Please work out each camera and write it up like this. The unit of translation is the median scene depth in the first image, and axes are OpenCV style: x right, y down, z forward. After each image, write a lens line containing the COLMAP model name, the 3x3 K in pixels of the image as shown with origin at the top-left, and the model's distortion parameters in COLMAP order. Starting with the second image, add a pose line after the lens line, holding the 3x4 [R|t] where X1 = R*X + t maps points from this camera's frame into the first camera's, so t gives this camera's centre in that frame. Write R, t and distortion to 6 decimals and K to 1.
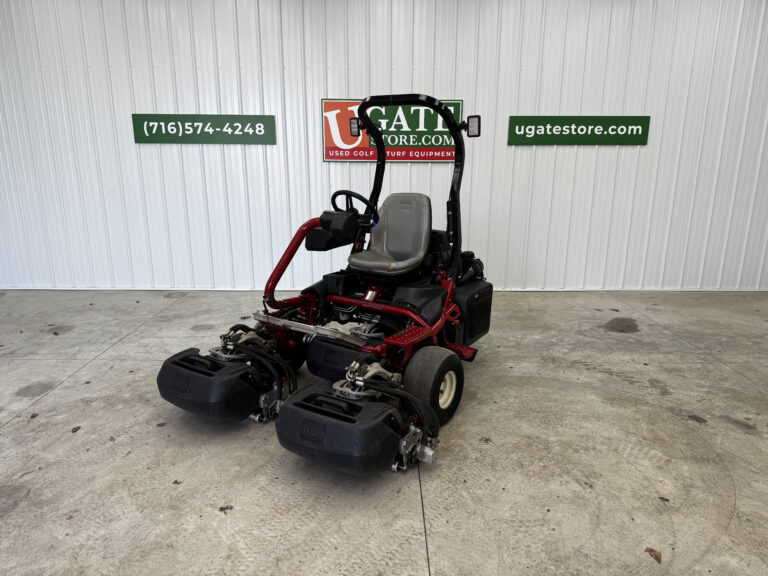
lens RADIAL K [[548.8, 0, 389.9], [0, 548.8, 294.4], [0, 0, 1]] dist [0.004811, -0.026469]
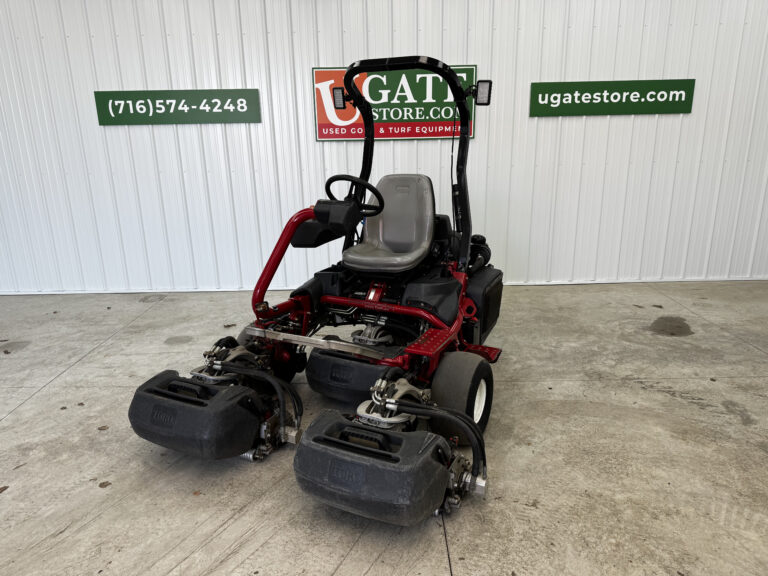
lens RADIAL K [[548.8, 0, 385.7], [0, 548.8, 291.1], [0, 0, 1]] dist [0.004811, -0.026469]
pose [[0.999710, -0.021620, -0.010624, -0.007981], [0.021901, 0.999393, 0.027107, -0.027390], [0.010032, -0.027332, 0.999576, 0.131048]]
